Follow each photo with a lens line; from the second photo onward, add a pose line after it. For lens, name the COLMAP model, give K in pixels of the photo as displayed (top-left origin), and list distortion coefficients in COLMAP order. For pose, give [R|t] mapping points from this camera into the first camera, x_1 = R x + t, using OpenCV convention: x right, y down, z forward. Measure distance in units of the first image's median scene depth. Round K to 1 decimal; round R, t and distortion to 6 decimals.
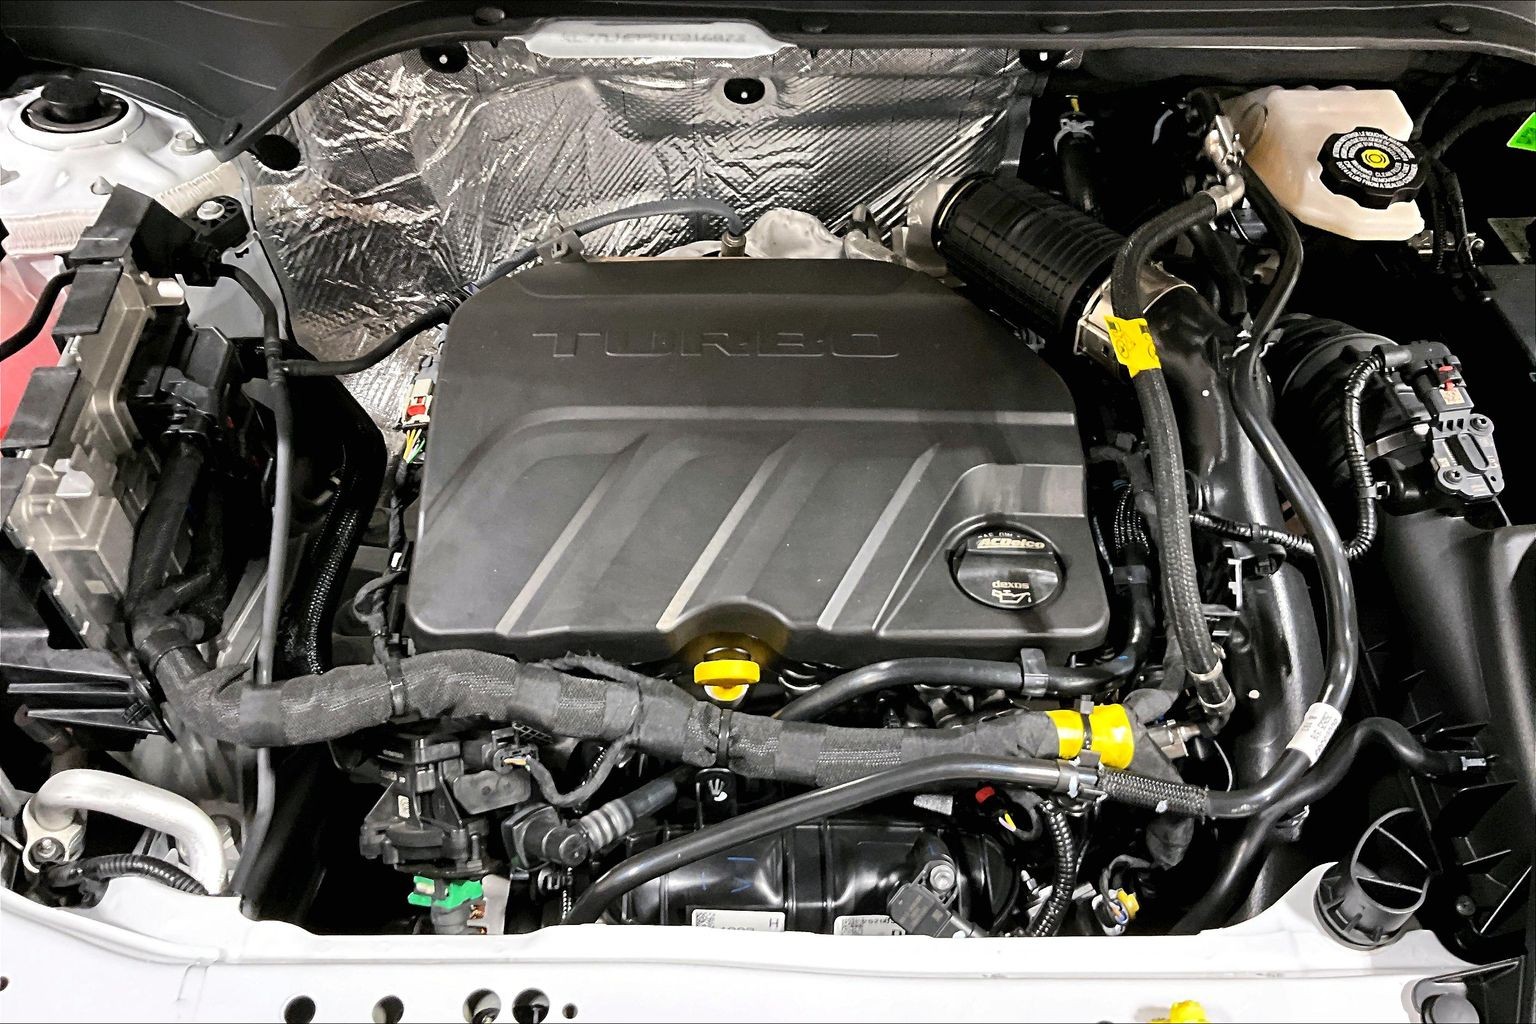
lens RADIAL K [[1298.6, 0, 751.2], [0, 1298.6, 514.4], [0, 0, 1]] dist [0.059335, -0.148710]
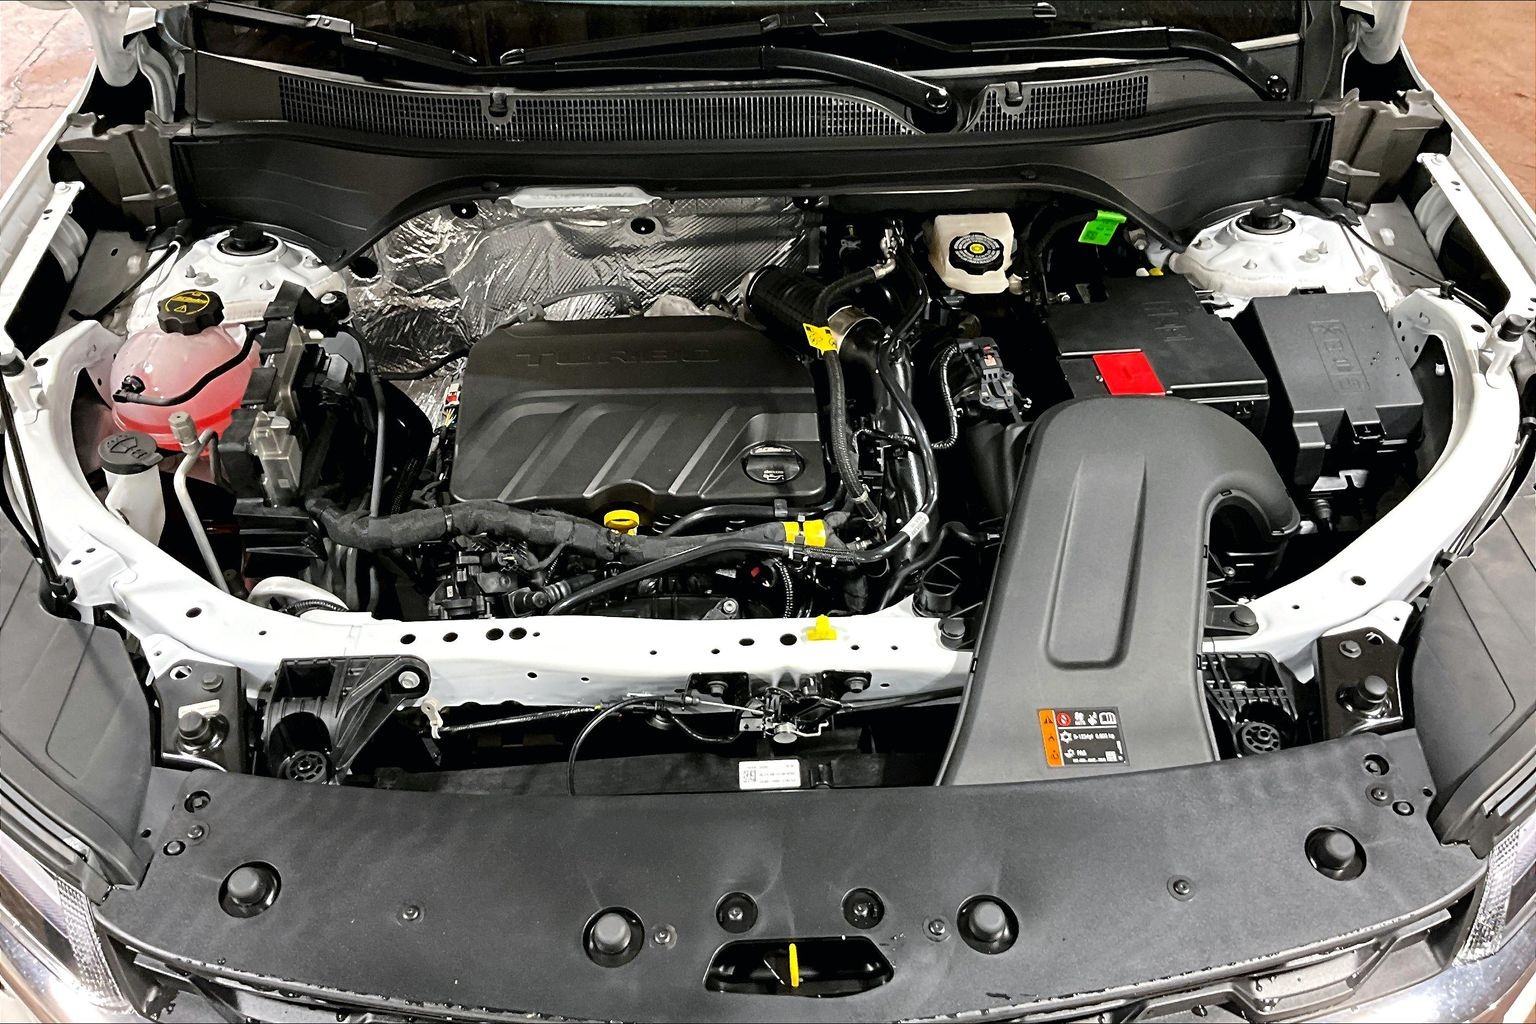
lens RADIAL K [[1298.6, 0, 769.9], [0, 1298.6, 523.1], [0, 0, 1]] dist [0.059335, -0.148710]
pose [[0.999351, -0.030353, 0.019391, 0.142256], [0.032322, 0.993296, -0.110992, 0.306362], [-0.015892, 0.111547, 0.993632, -0.777839]]
